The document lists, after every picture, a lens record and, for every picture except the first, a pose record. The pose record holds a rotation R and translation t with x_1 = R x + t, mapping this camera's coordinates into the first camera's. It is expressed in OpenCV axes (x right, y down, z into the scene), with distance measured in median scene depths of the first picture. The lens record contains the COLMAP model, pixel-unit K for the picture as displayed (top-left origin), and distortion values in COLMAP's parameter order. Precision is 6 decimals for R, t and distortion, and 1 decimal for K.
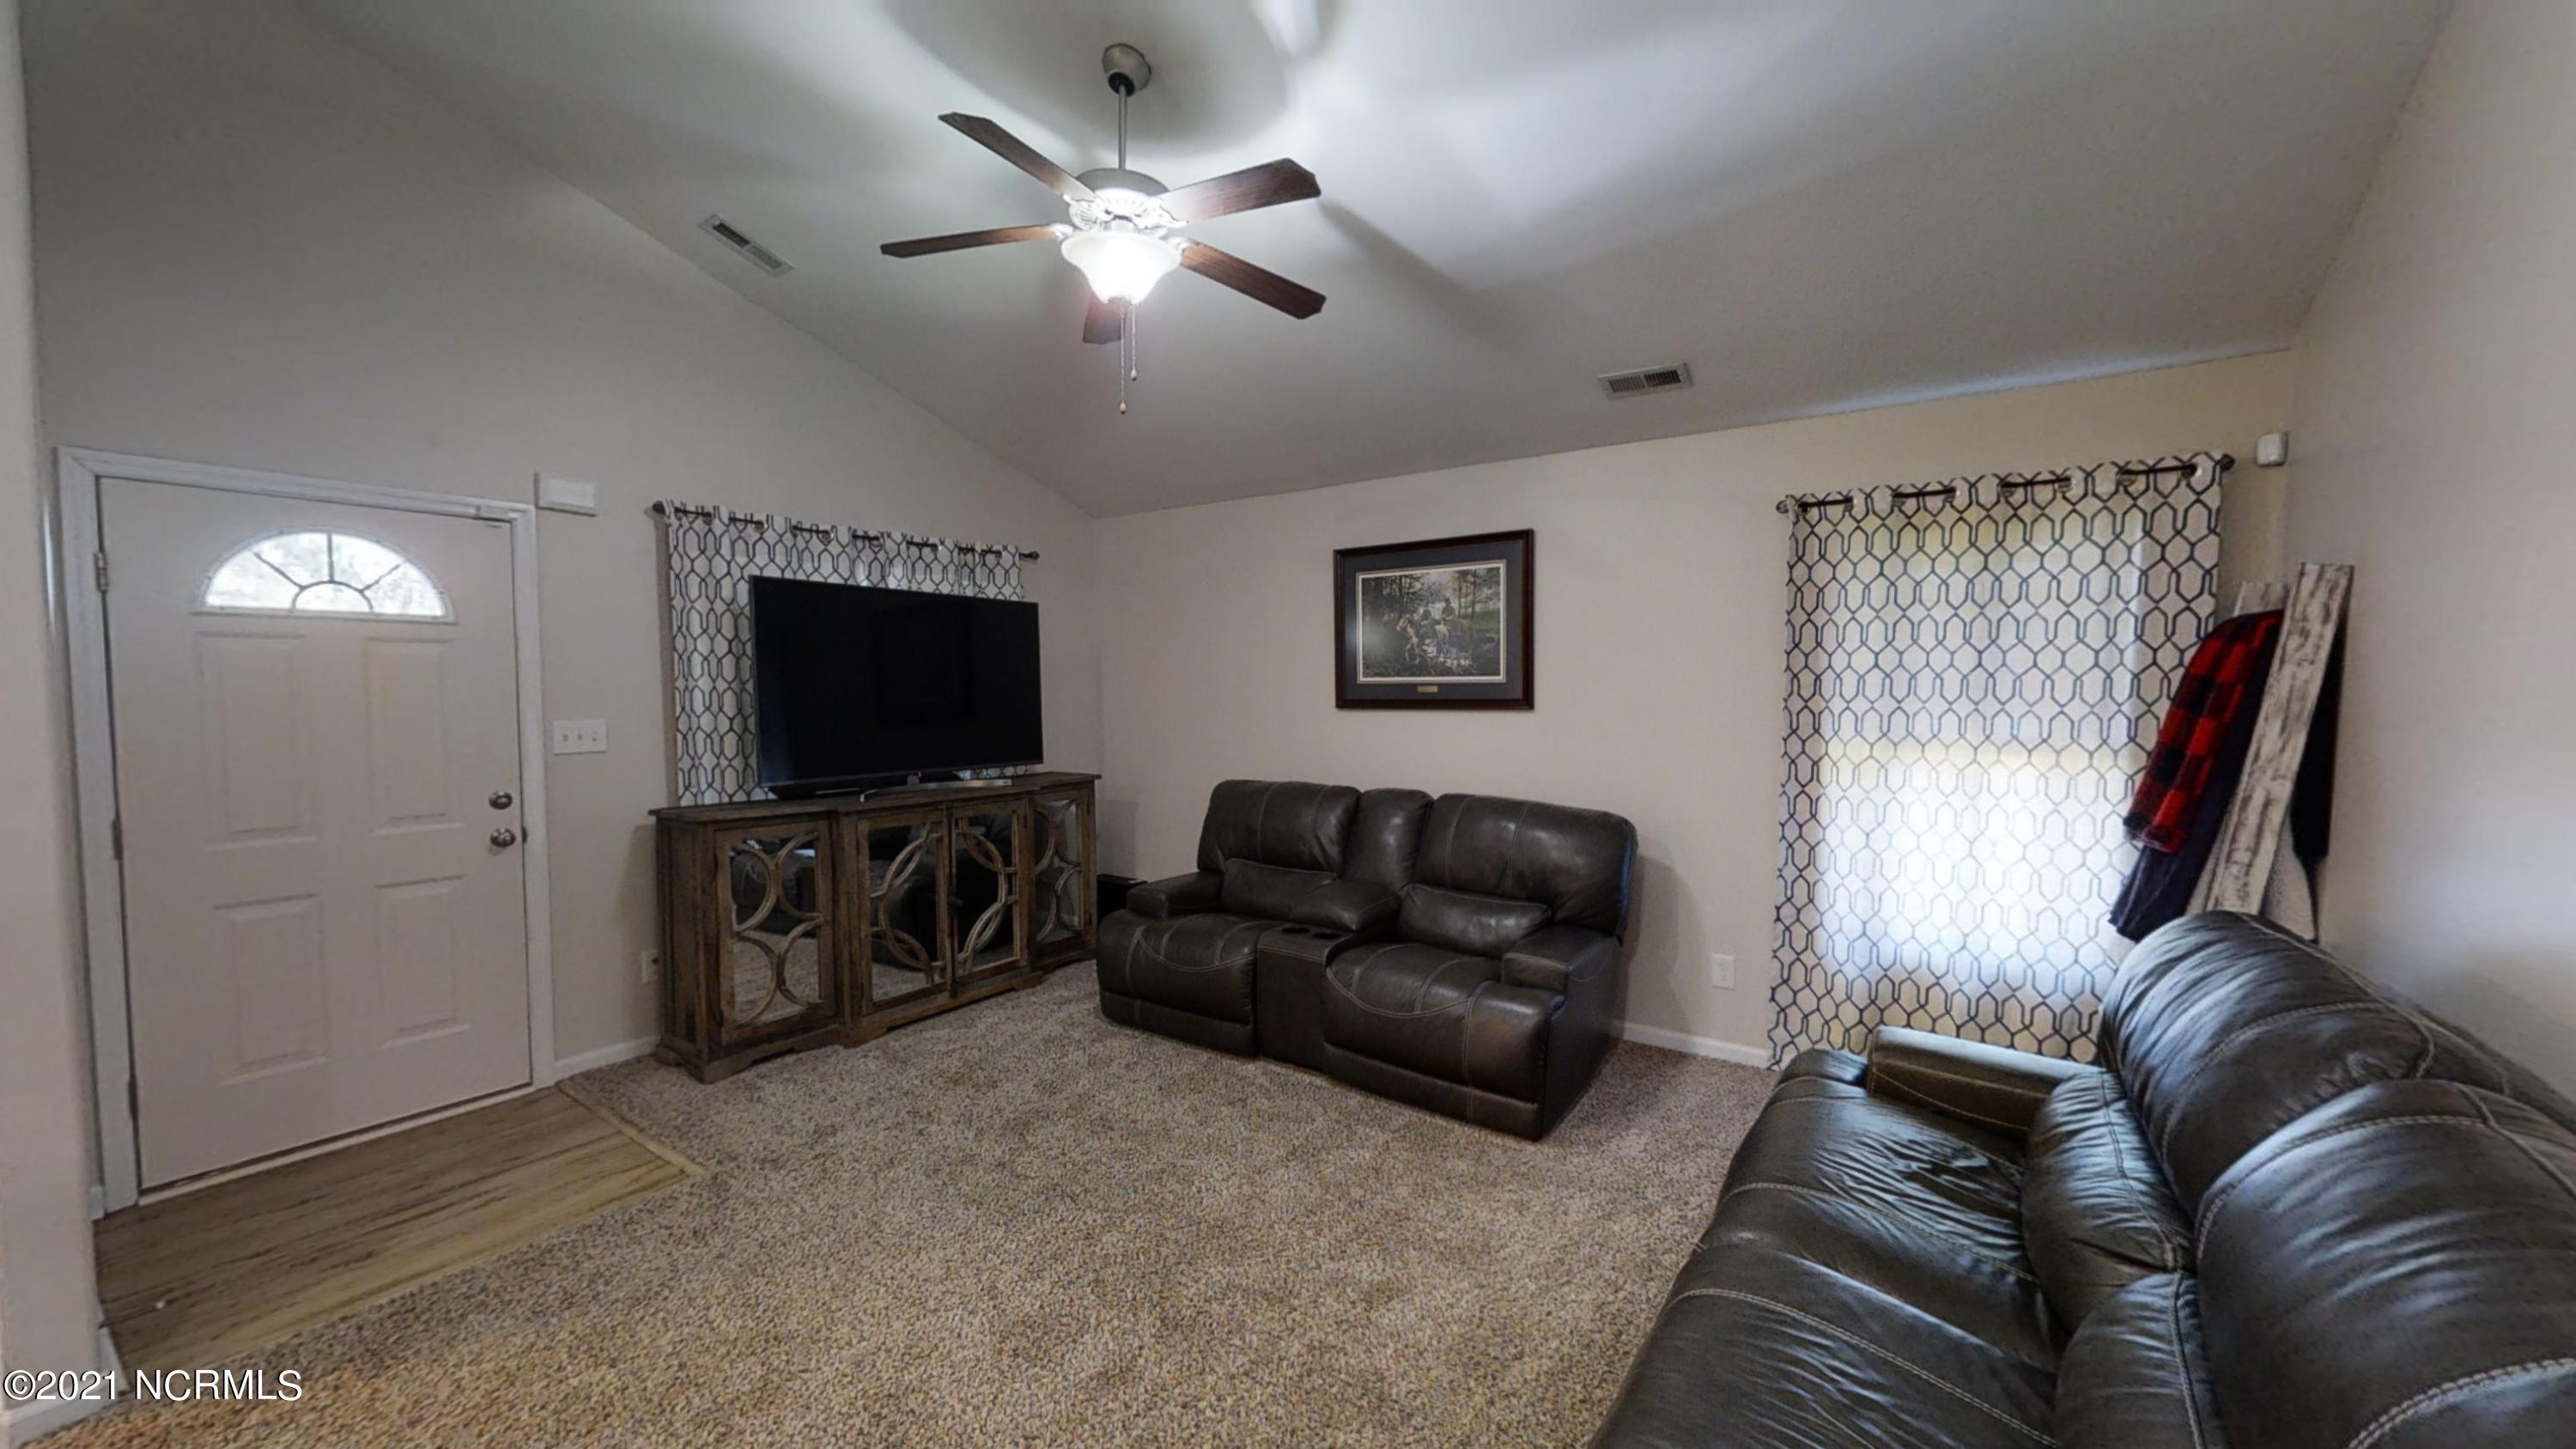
lens RADIAL K [[942.7, 0, 1285.4], [0, 942.7, 732.2], [0, 0, 1]] dist [-0.001472, 0.000166]
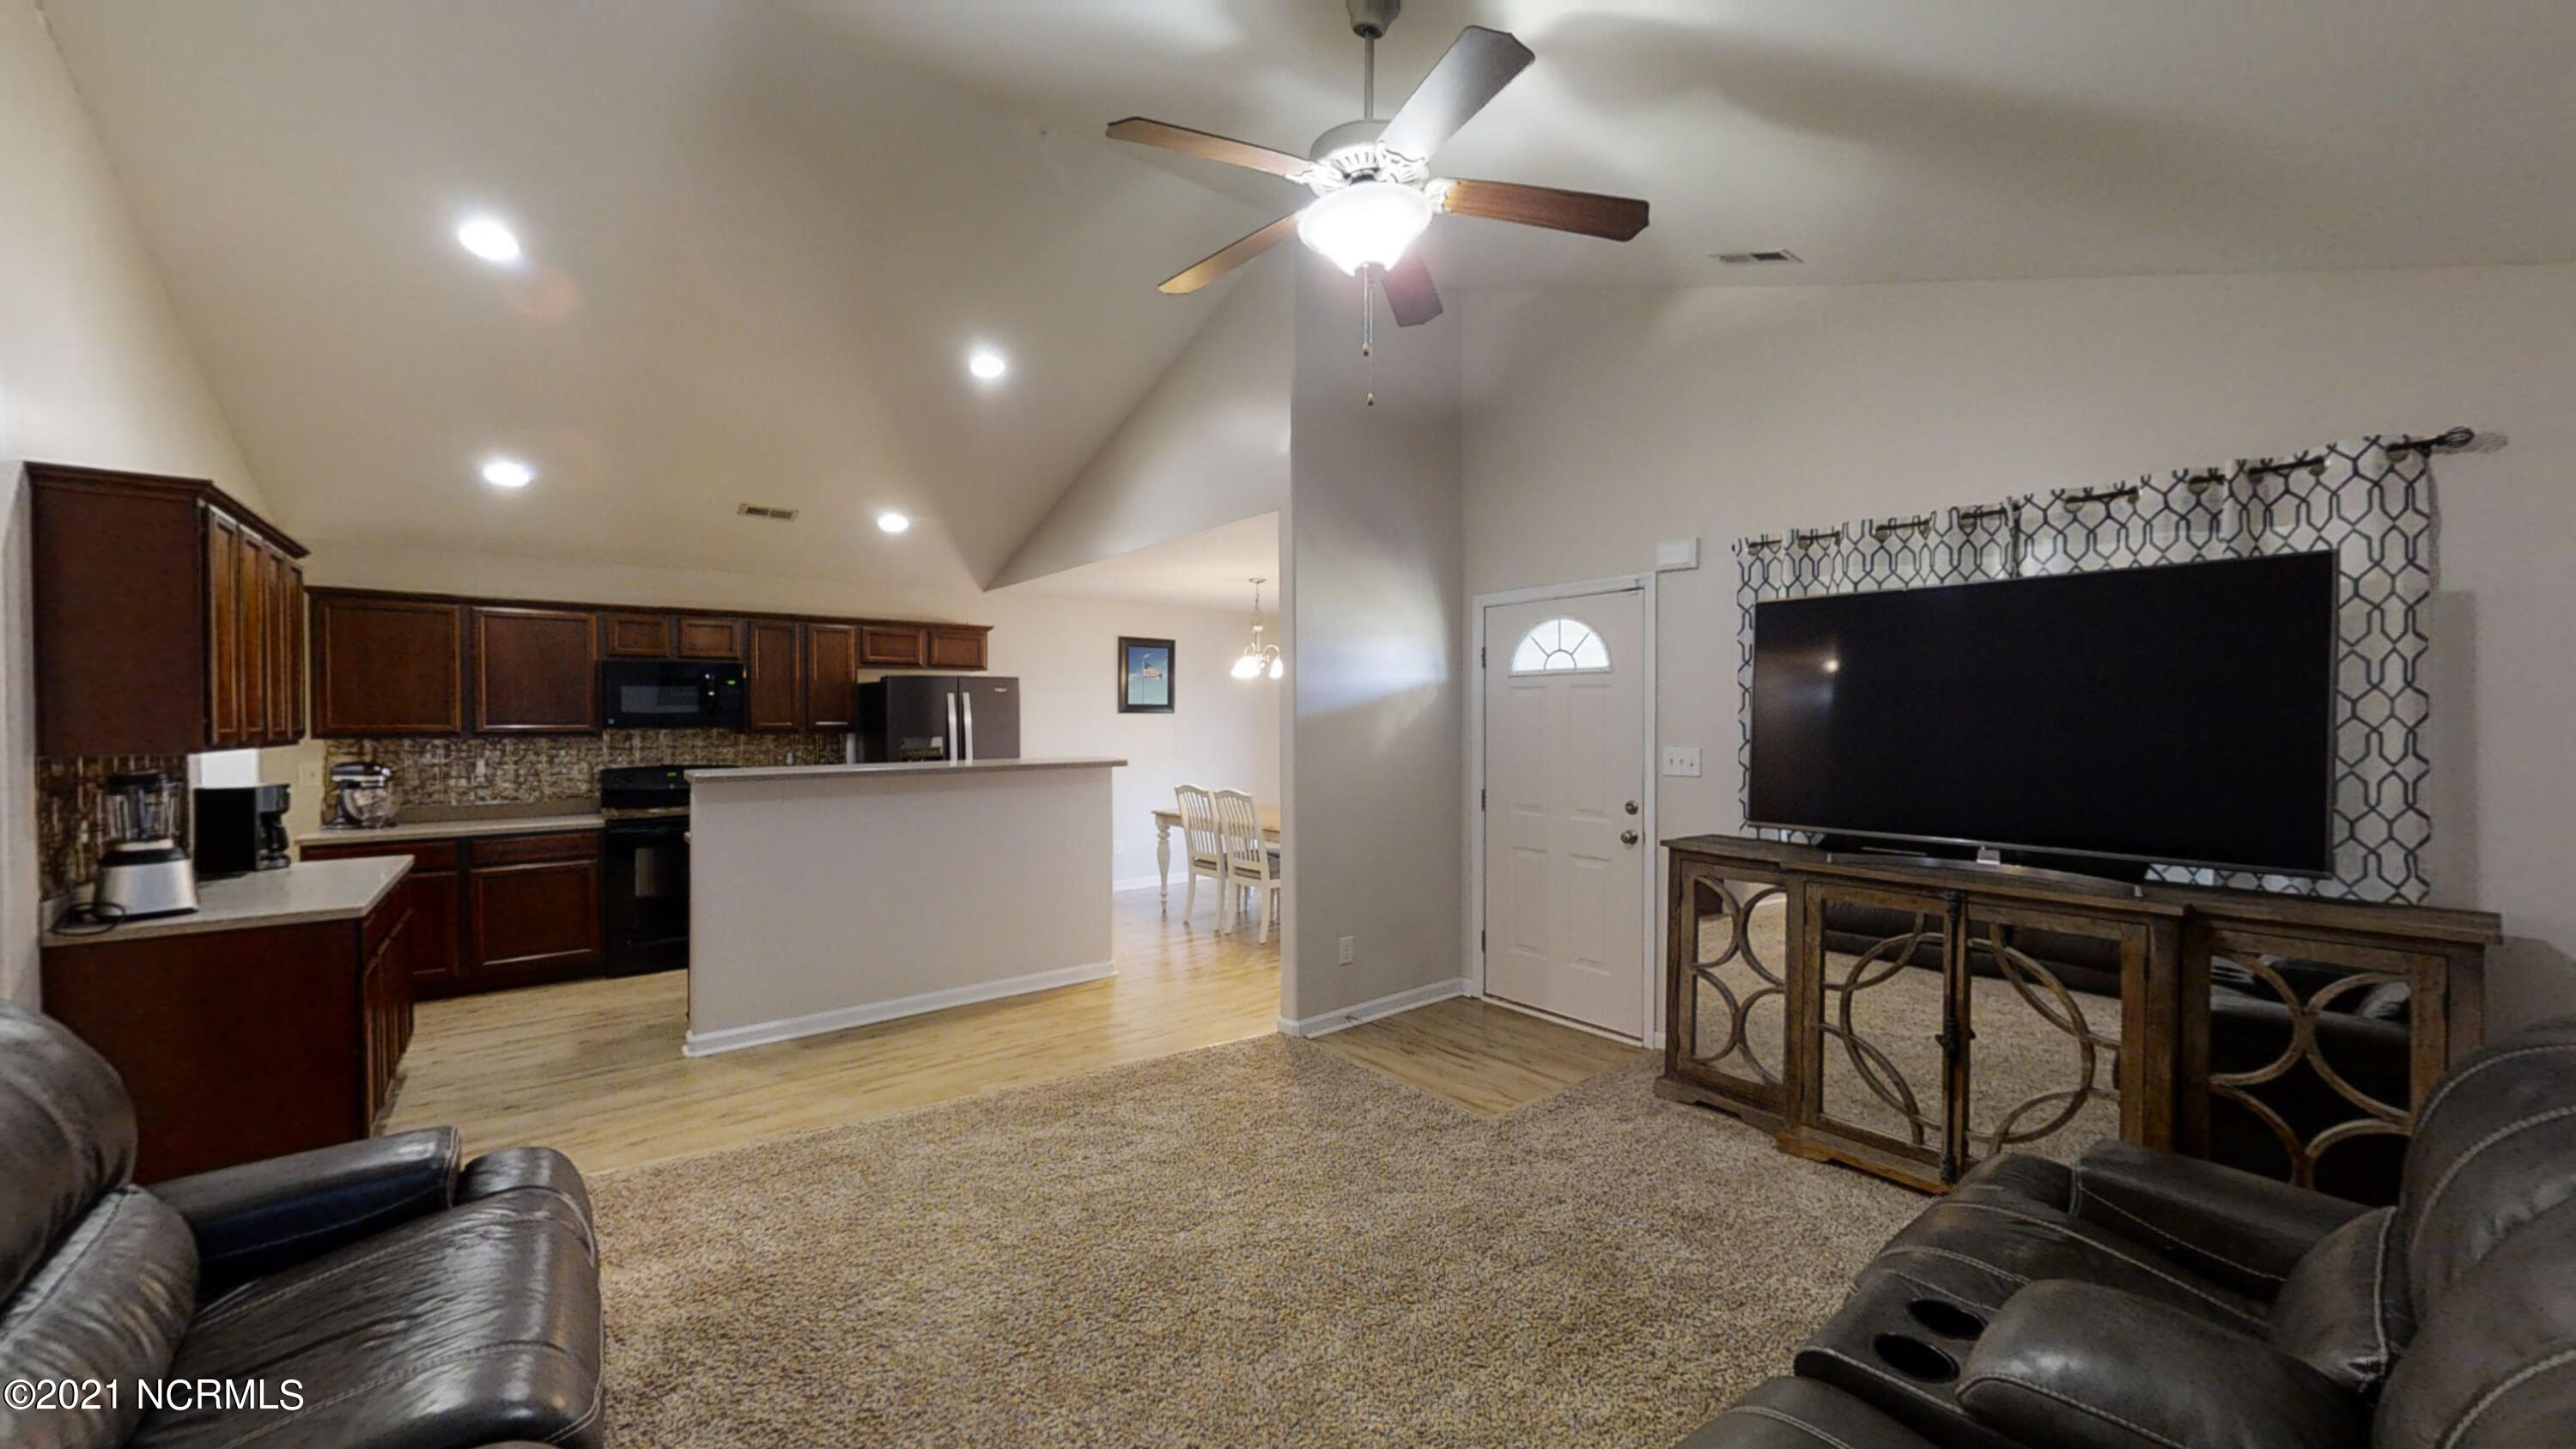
lens RADIAL K [[942.7, 0, 1285.4], [0, 942.7, 732.2], [0, 0, 1]] dist [-0.001472, 0.000166]
pose [[-0.279526, 0.016058, -0.960004, 0.514585], [-0.046266, 0.998473, 0.030173, -0.045575], [0.959023, 0.052850, -0.278356, 0.885566]]
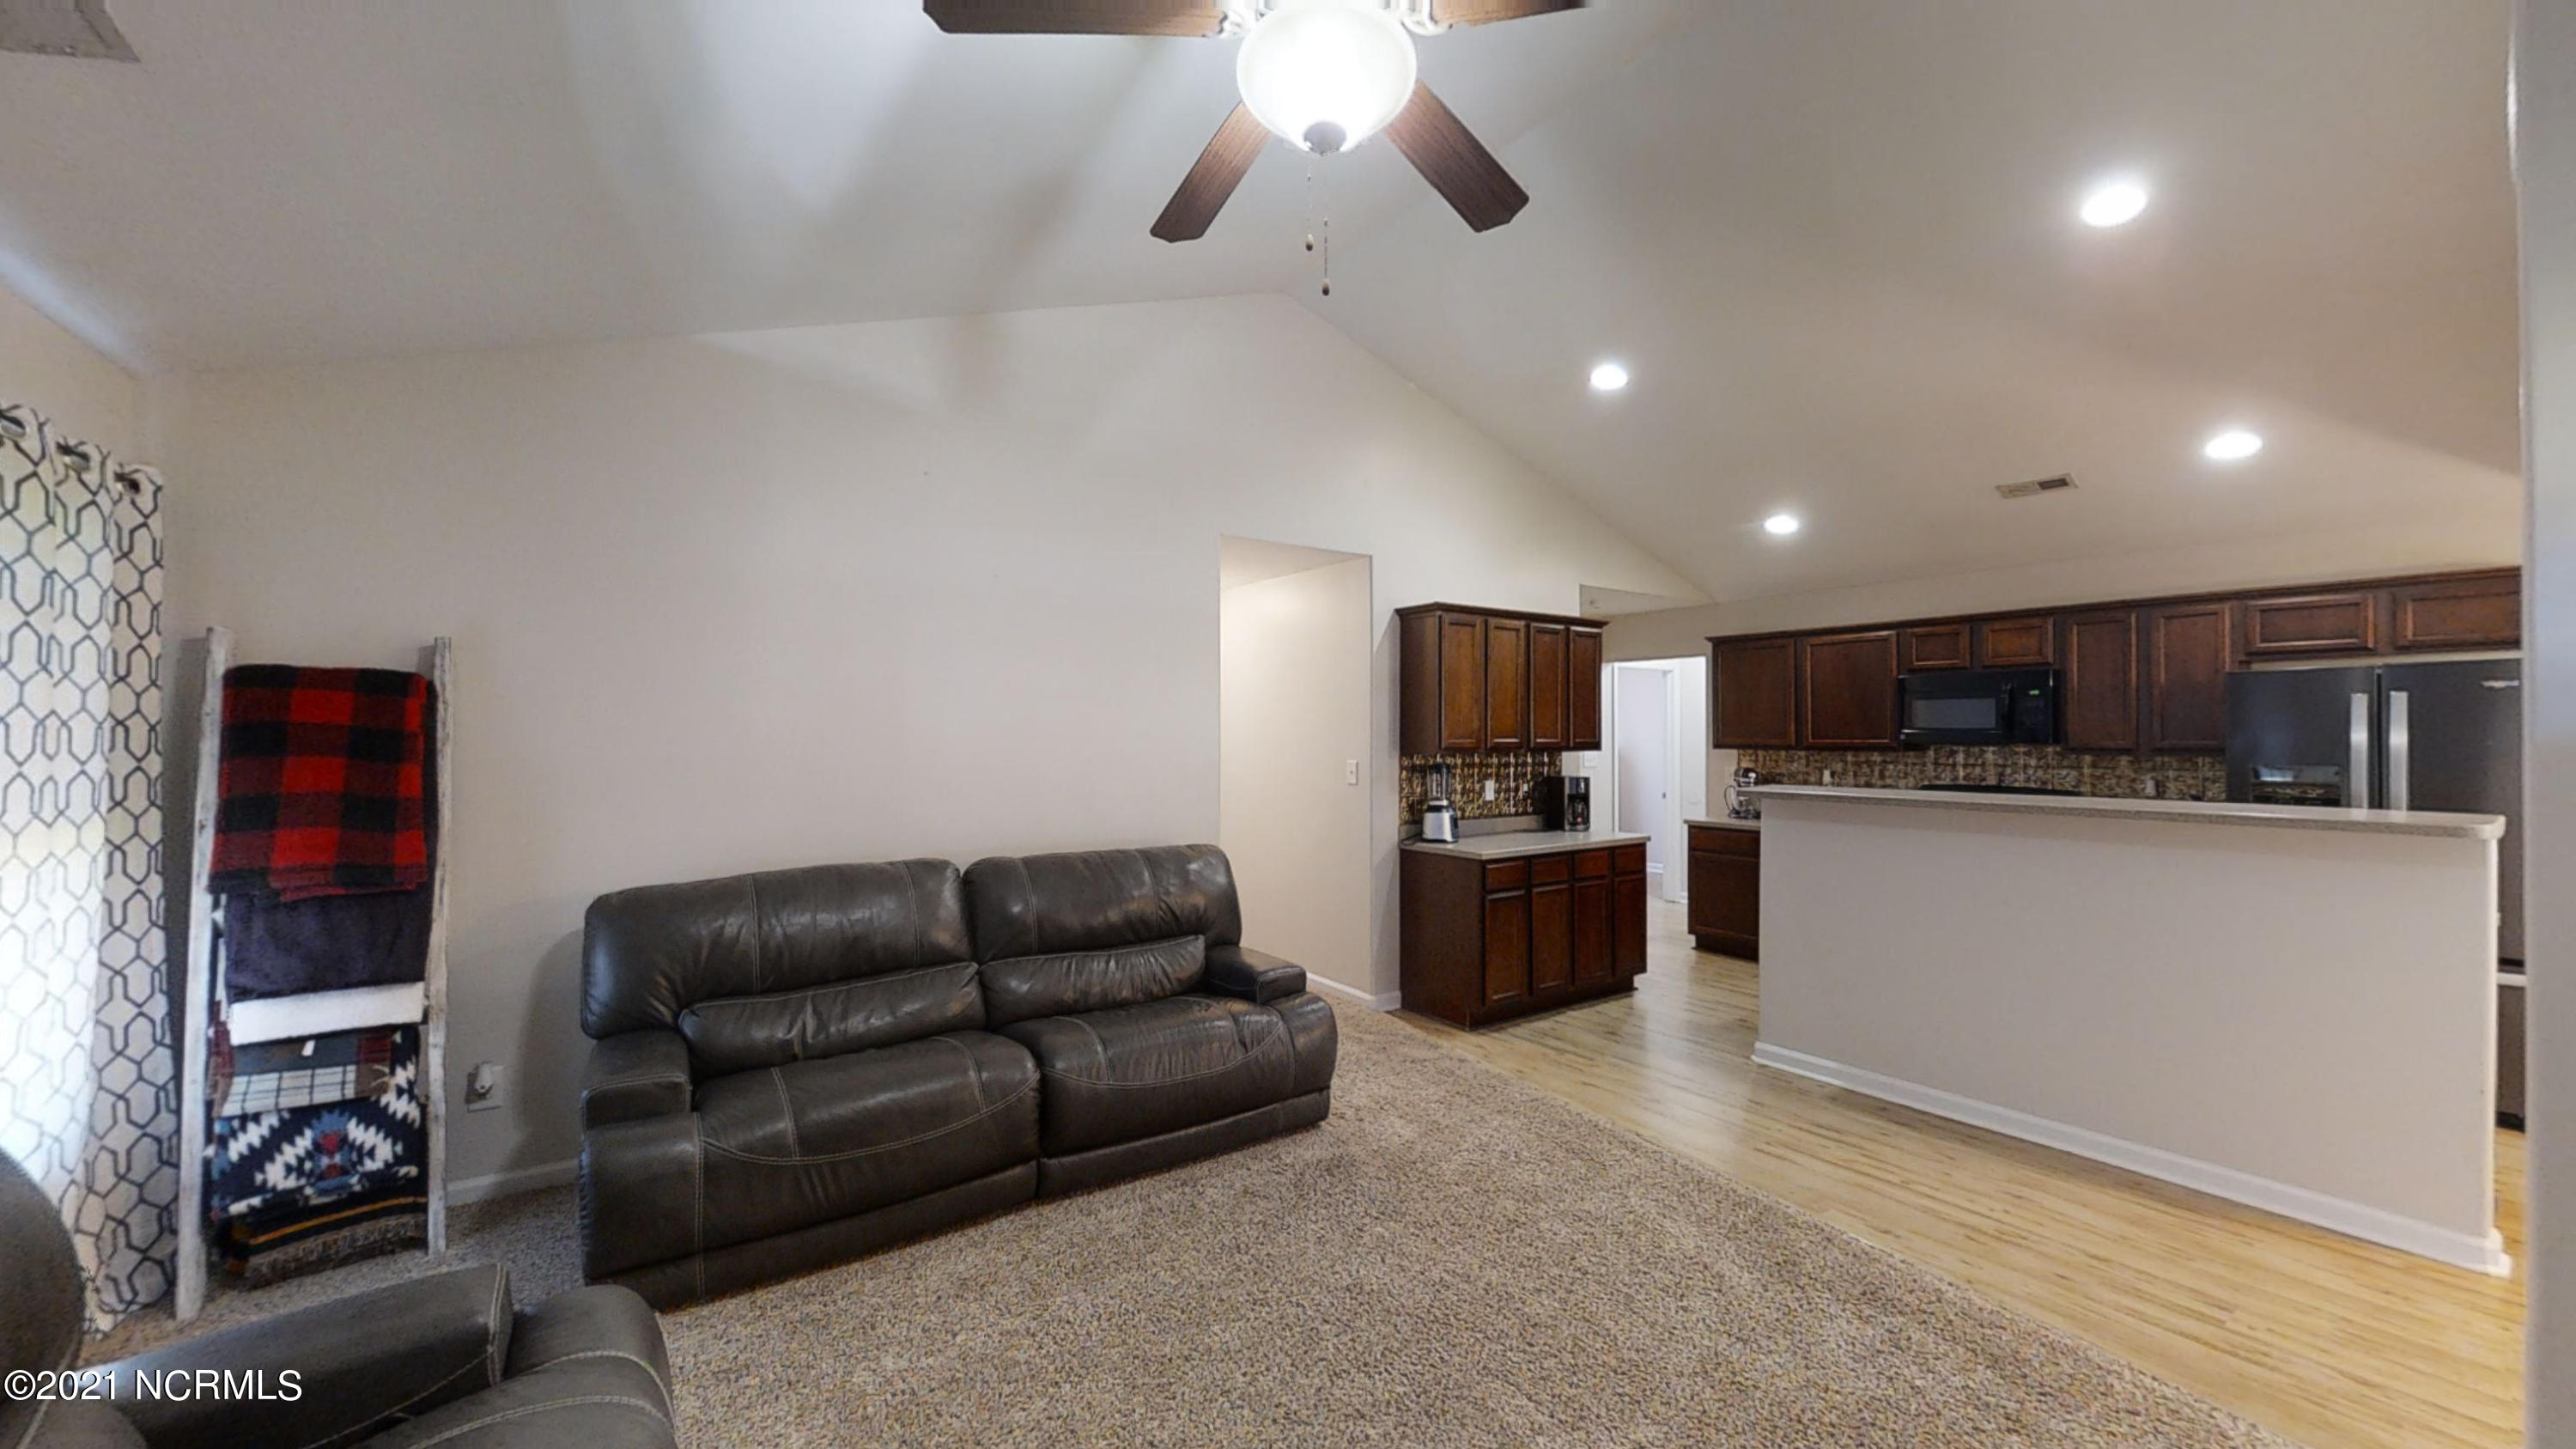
lens RADIAL K [[942.7, 0, 1285.4], [0, 942.7, 732.2], [0, 0, 1]] dist [-0.001472, 0.000166]
pose [[-0.944422, -0.001287, 0.328733, -0.254730], [0.015163, 0.998757, 0.047472, -0.063556], [-0.328385, 0.049818, -0.943229, 1.207484]]
